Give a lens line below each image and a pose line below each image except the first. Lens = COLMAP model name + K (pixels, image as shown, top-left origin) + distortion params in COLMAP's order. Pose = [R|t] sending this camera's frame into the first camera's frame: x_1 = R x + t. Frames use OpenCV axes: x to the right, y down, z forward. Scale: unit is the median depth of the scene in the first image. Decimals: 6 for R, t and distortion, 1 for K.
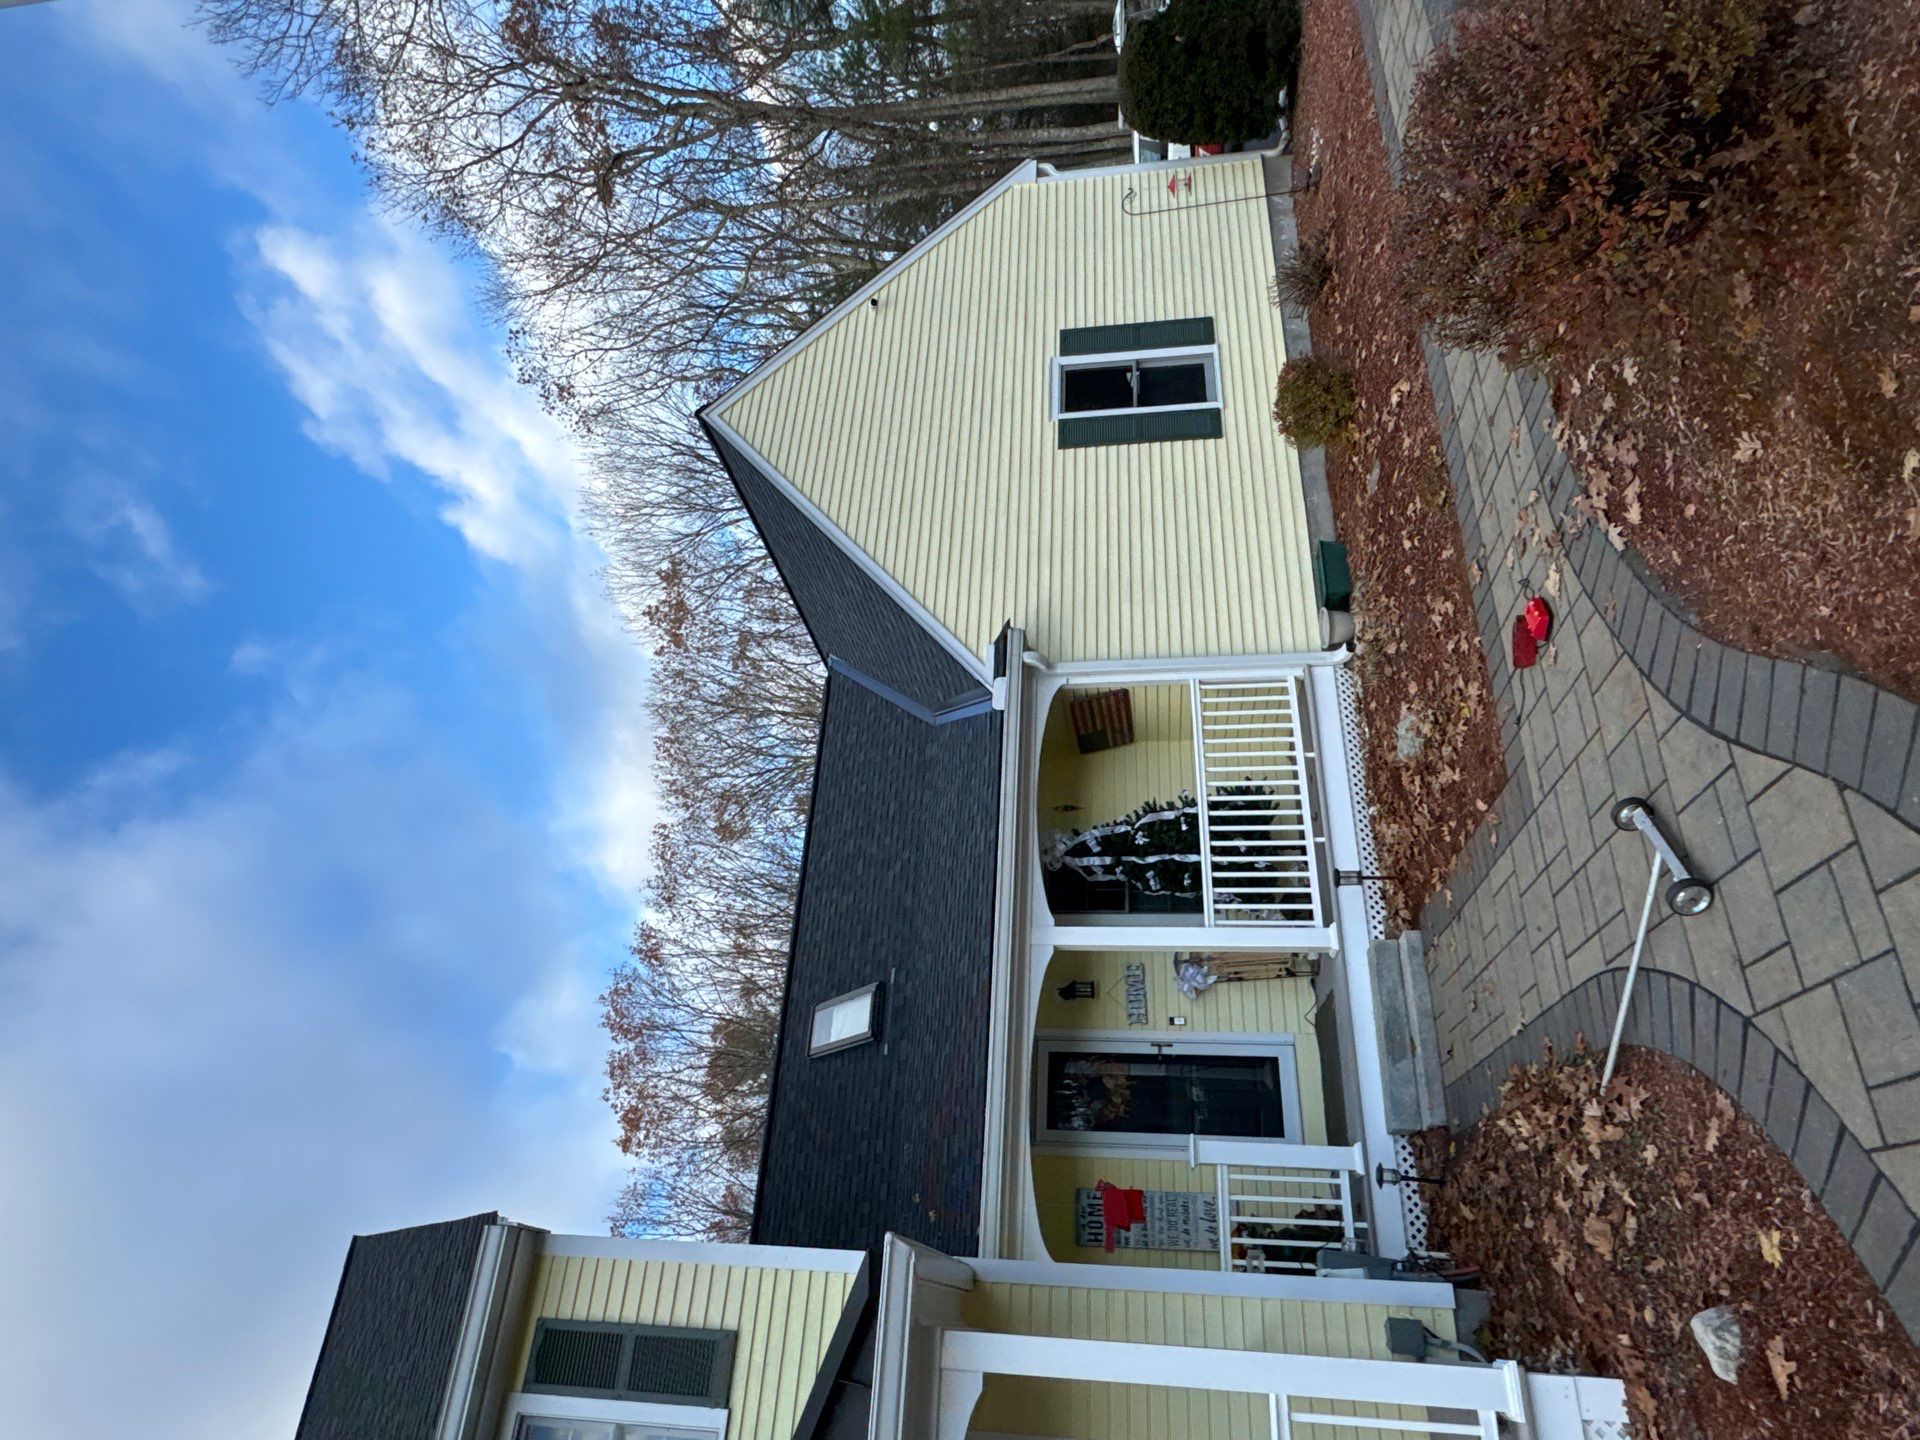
lens RADIAL K [[1085.4, 0, 963.1], [0, 1085.4, 709.0], [0, 0, 1]] dist [0.009598, 0.001209]
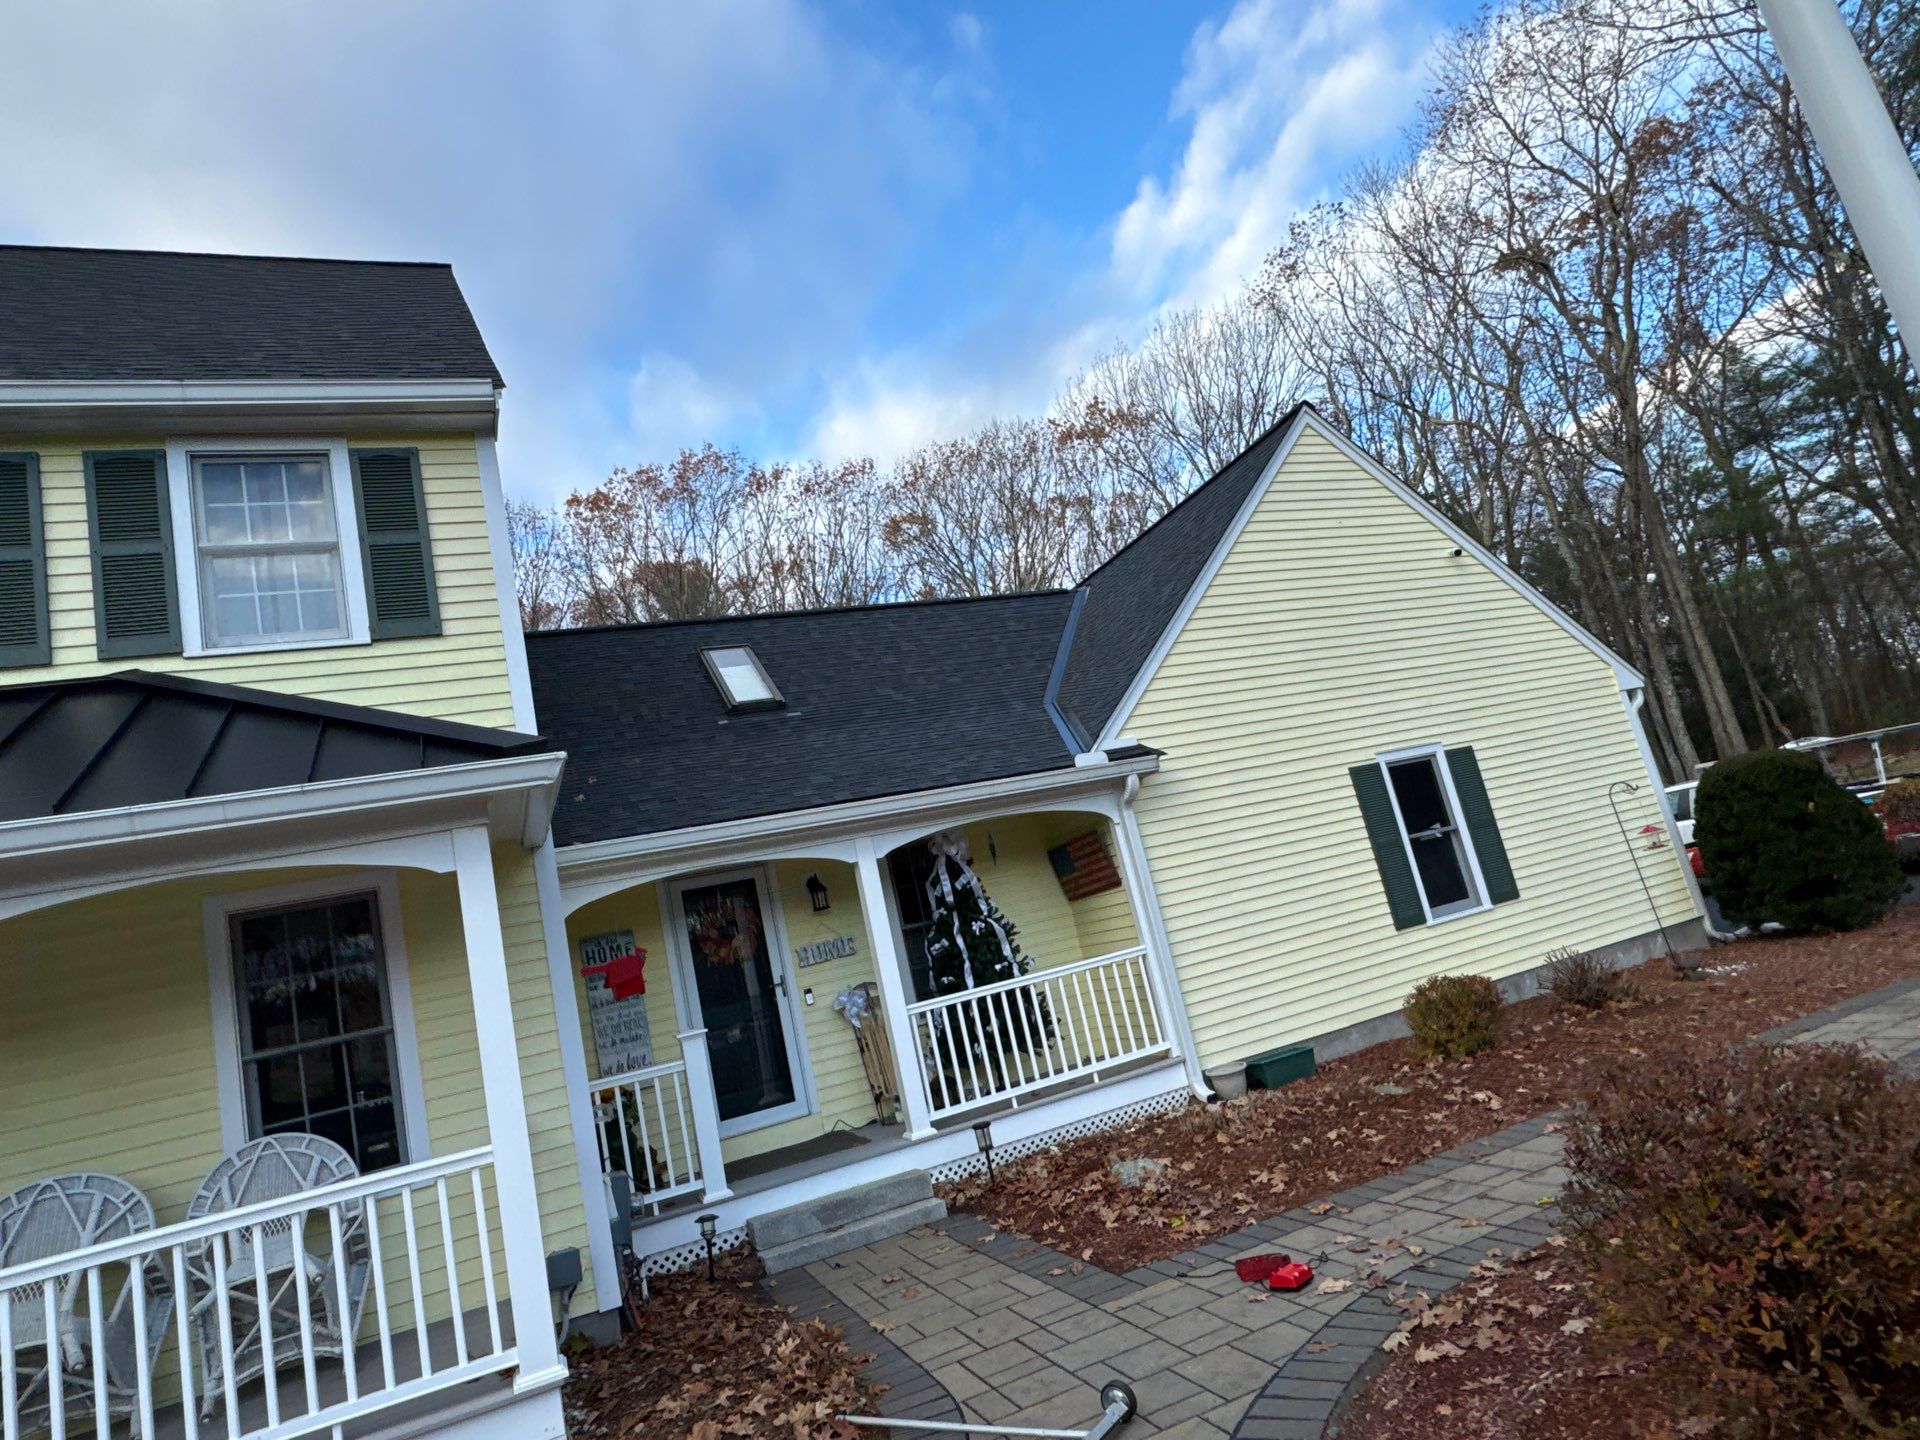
lens RADIAL K [[1085.4, 0, 967.5], [0, 1085.4, 725.3], [0, 0, 1]] dist [0.009598, 0.001209]
pose [[0.203600, 0.978699, -0.026367, 0.005986], [-0.976069, 0.205007, 0.072537, 0.017773], [0.076397, 0.010967, 0.997017, -0.001963]]
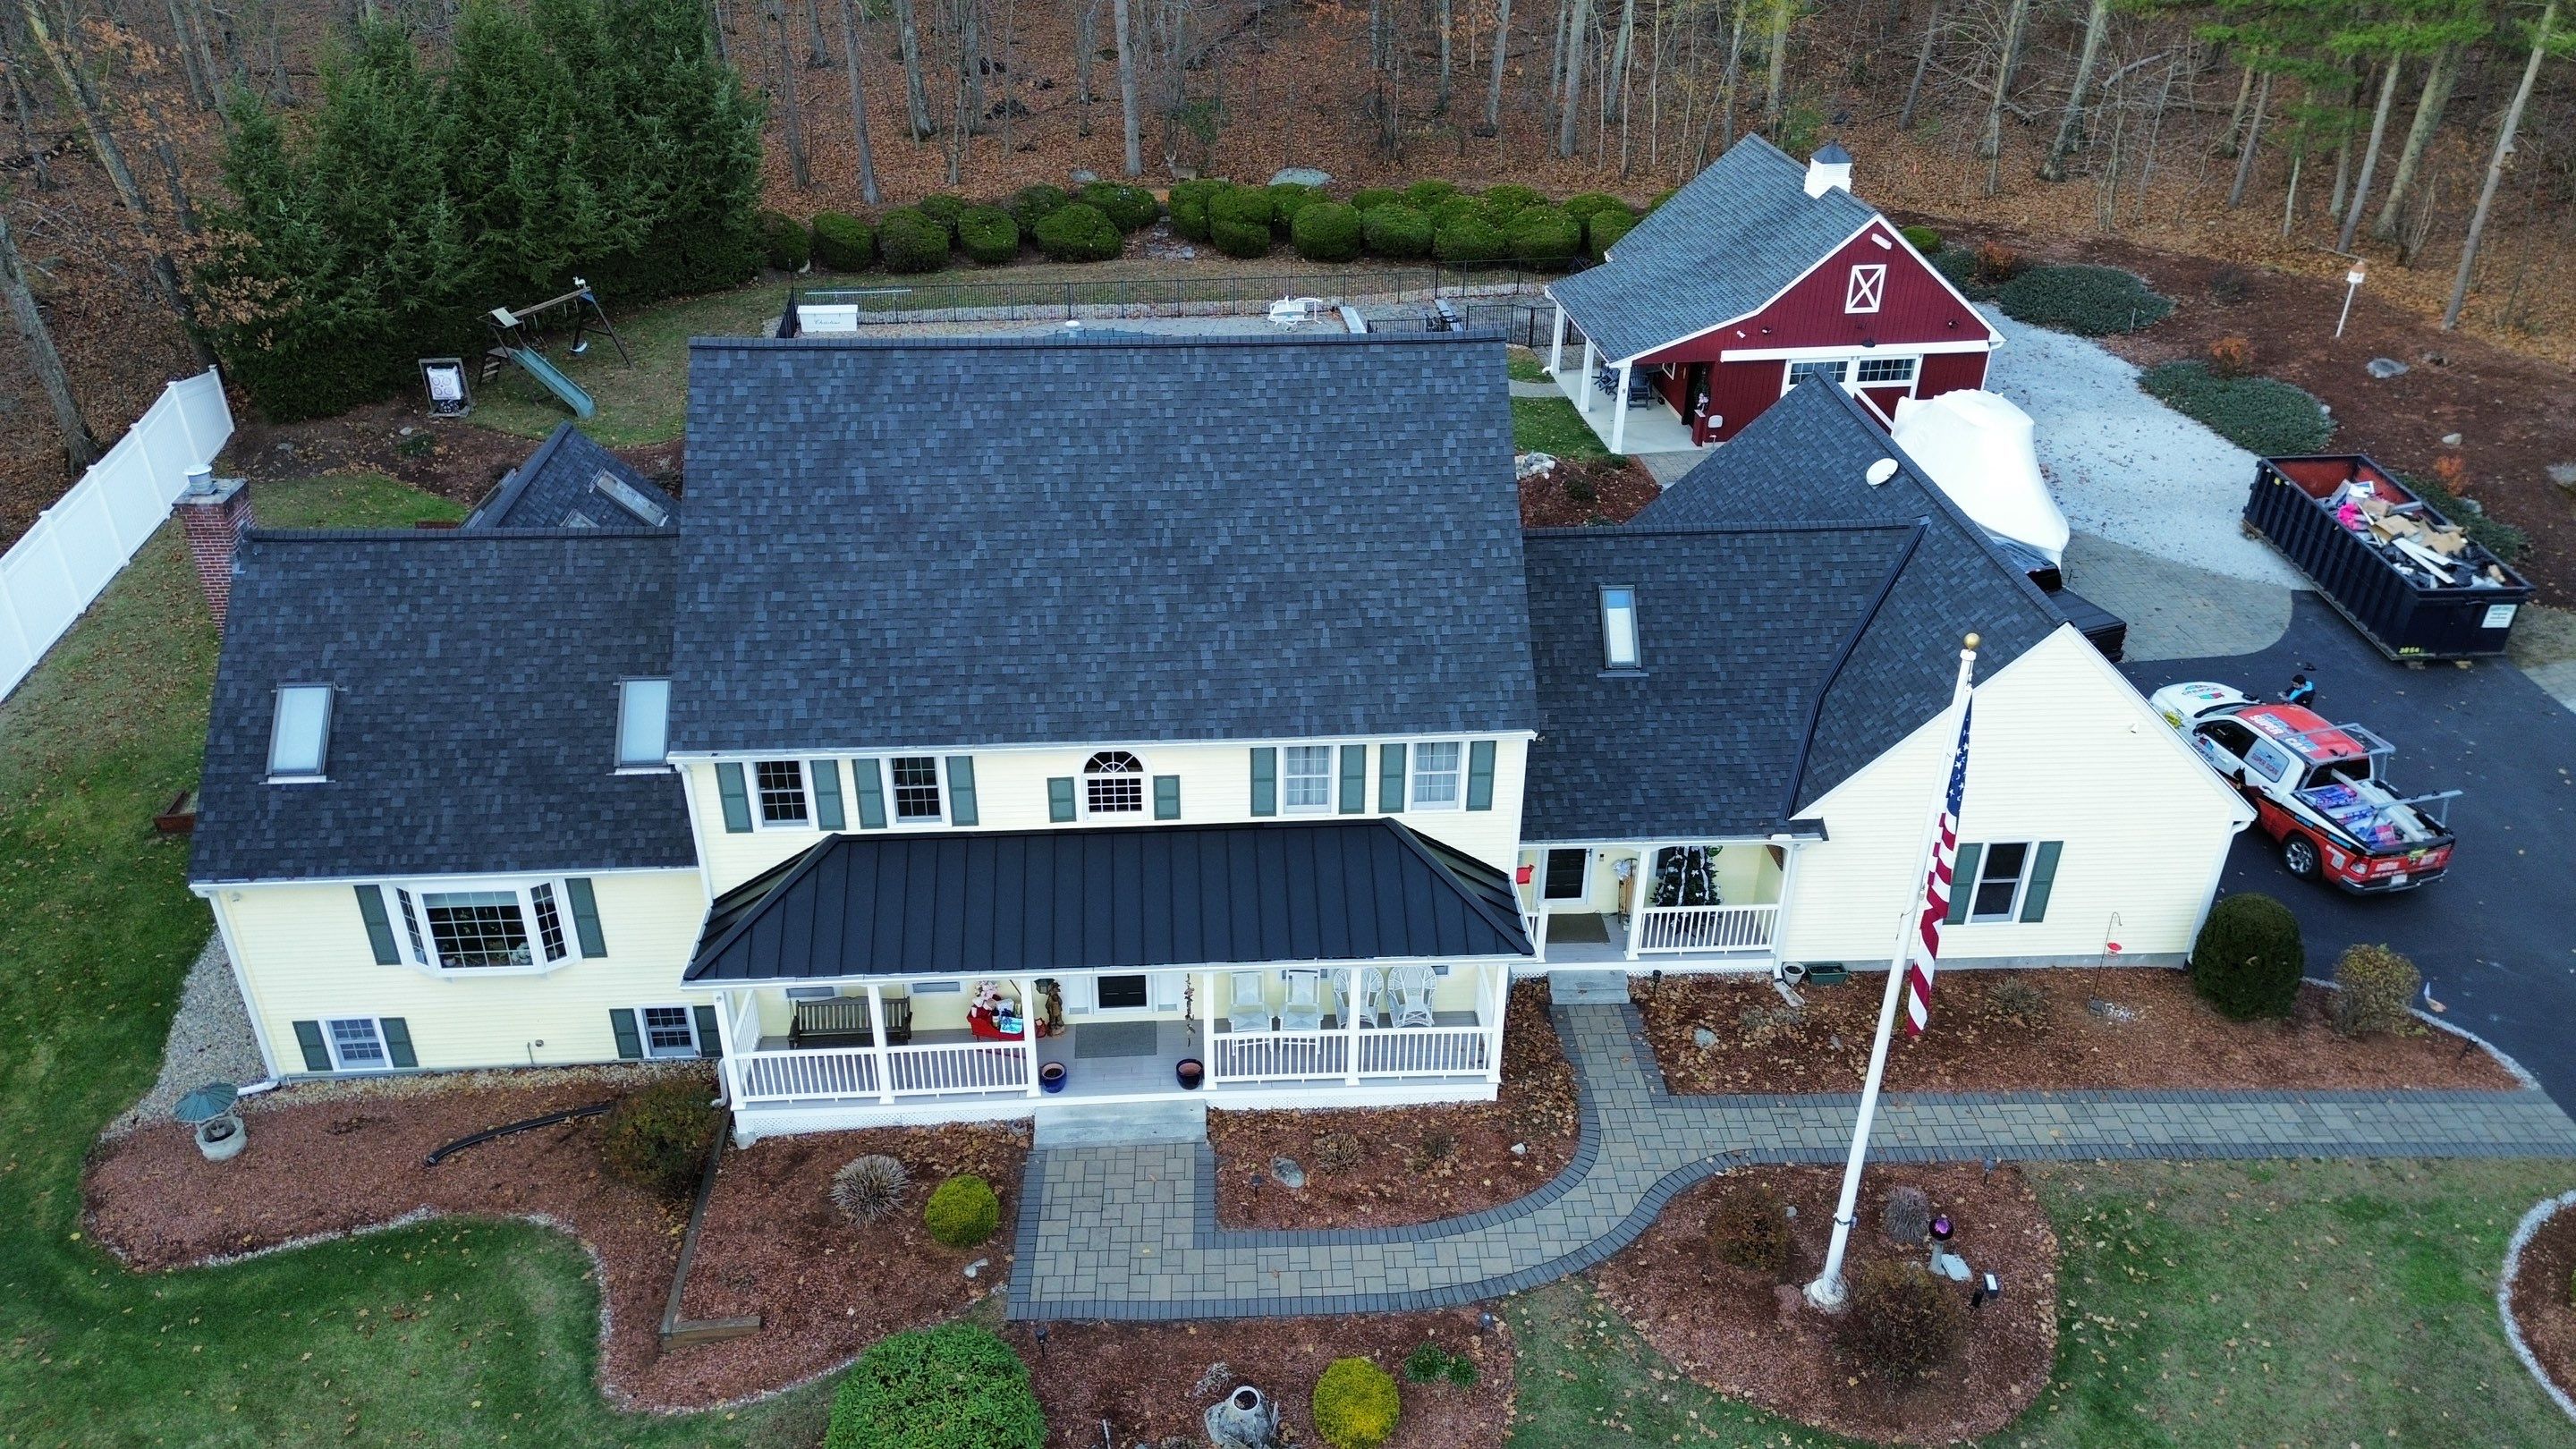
lens RADIAL K [[1832.5, 0, 1280.3], [0, 1832.5, 699.0], [0, 0, 1]] dist [0.020654, -0.013540]
pose [[0.034792, 0.760611, 0.648275, -2.159215], [-0.903429, -0.253422, 0.345823, -0.255663], [0.427324, -0.597702, 0.678341, -1.298161]]
